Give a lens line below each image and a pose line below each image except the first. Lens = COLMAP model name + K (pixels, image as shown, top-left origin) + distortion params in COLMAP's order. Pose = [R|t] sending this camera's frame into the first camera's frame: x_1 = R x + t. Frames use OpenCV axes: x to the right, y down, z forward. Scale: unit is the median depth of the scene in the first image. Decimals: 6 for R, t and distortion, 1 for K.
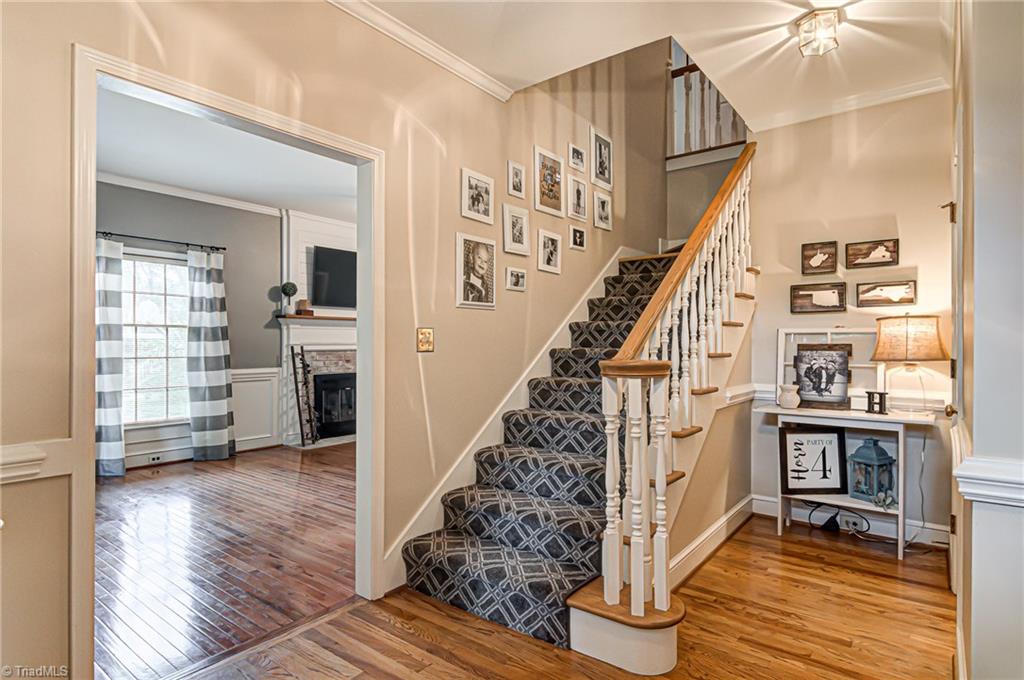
lens RADIAL K [[553.2, 0, 507.4], [0, 553.2, 344.2], [0, 0, 1]] dist [0.003382, -0.009051]
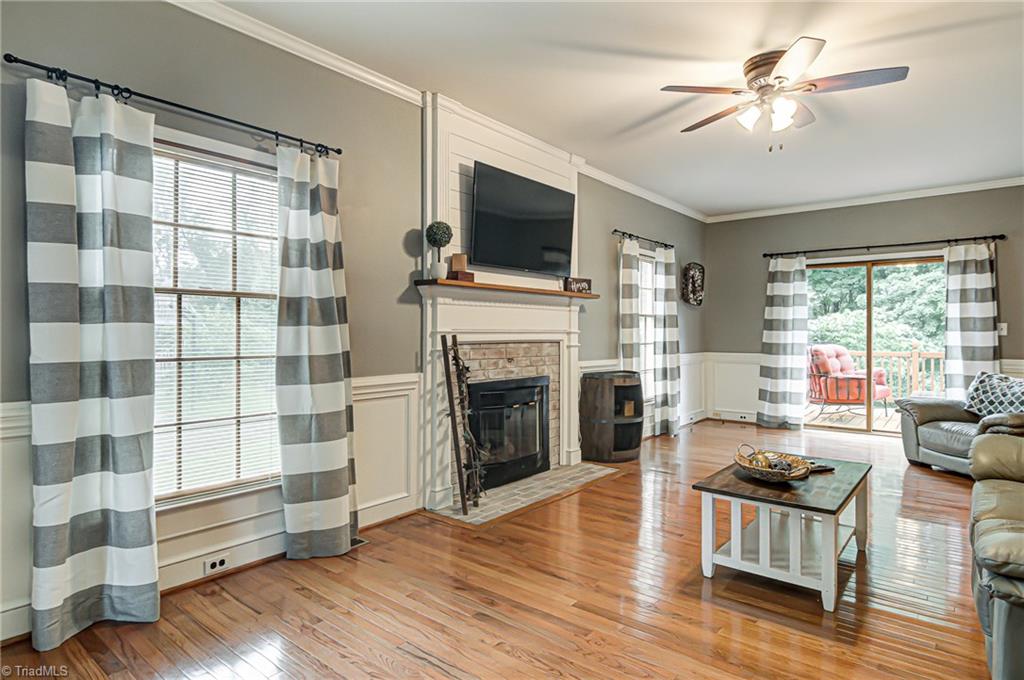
lens RADIAL K [[553.2, 0, 507.0], [0, 553.2, 332.7], [0, 0, 1]] dist [0.003382, -0.009051]
pose [[0.999973, 0.005694, -0.004711, -0.352687], [-0.005682, 0.999981, 0.002592, -0.000991], [0.004726, -0.002565, 0.999986, 0.477066]]
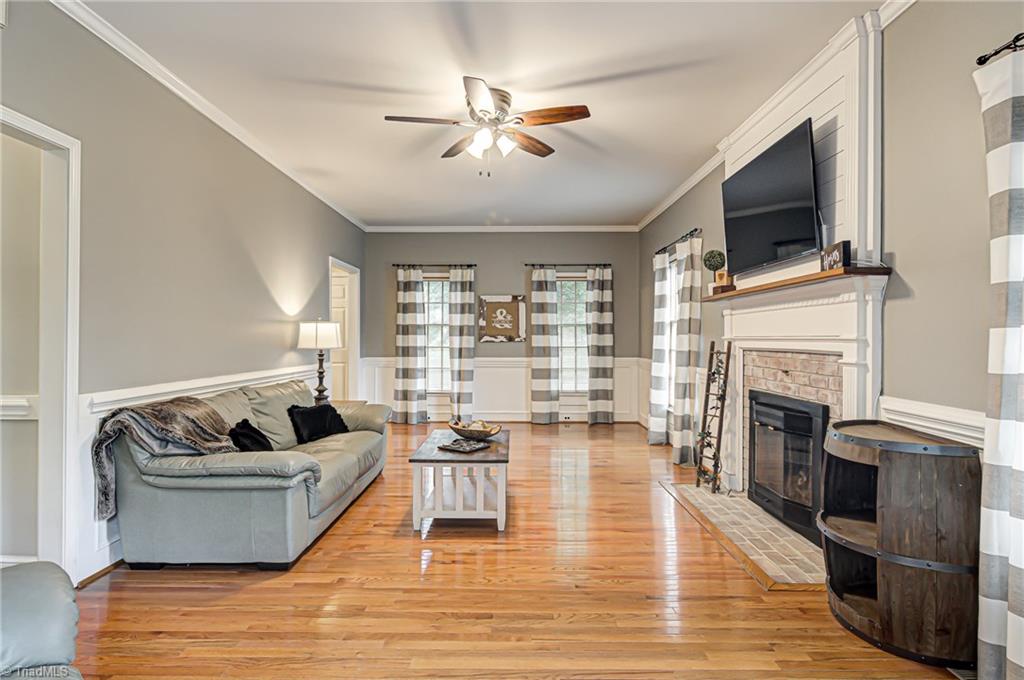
lens RADIAL K [[553.2, 0, 497.5], [0, 553.2, 334.4], [0, 0, 1]] dist [0.003382, -0.009051]
pose [[-0.787770, -0.007314, -0.615927, 0.276514], [-0.007185, 0.999971, -0.002684, -0.000775], [0.615928, 0.002311, -0.787799, 1.508387]]
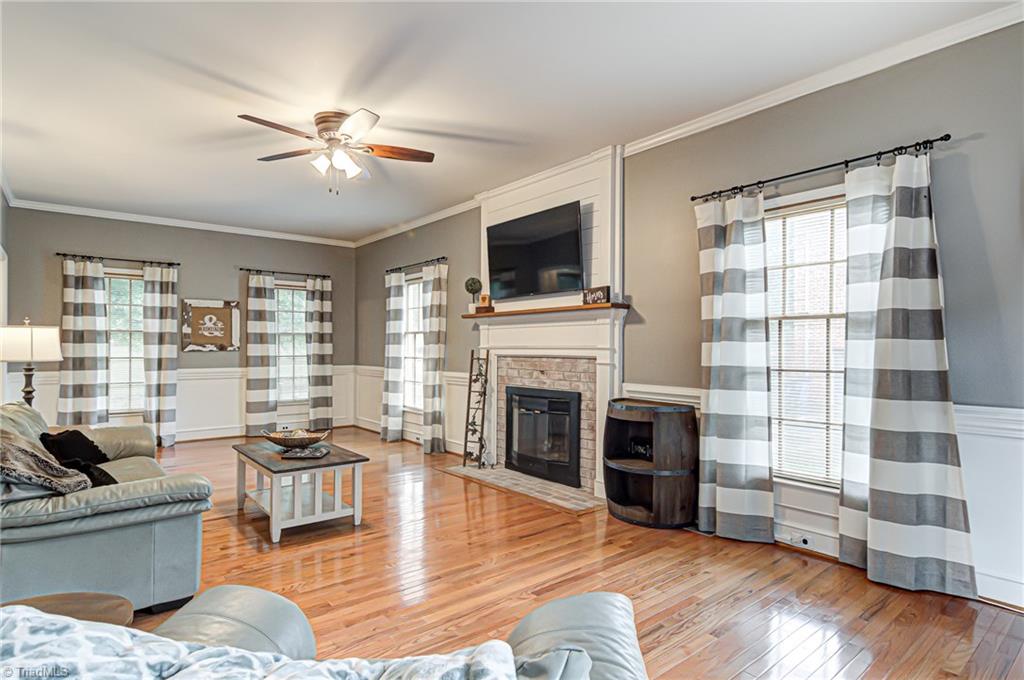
lens RADIAL K [[553.2, 0, 502.0], [0, 553.2, 341.6], [0, 0, 1]] dist [0.003382, -0.009051]
pose [[-0.210164, -0.012349, -0.977588, 0.502629], [-0.008633, 0.999905, -0.010775, 0.000238], [0.977628, 0.006175, -0.210251, 1.342916]]
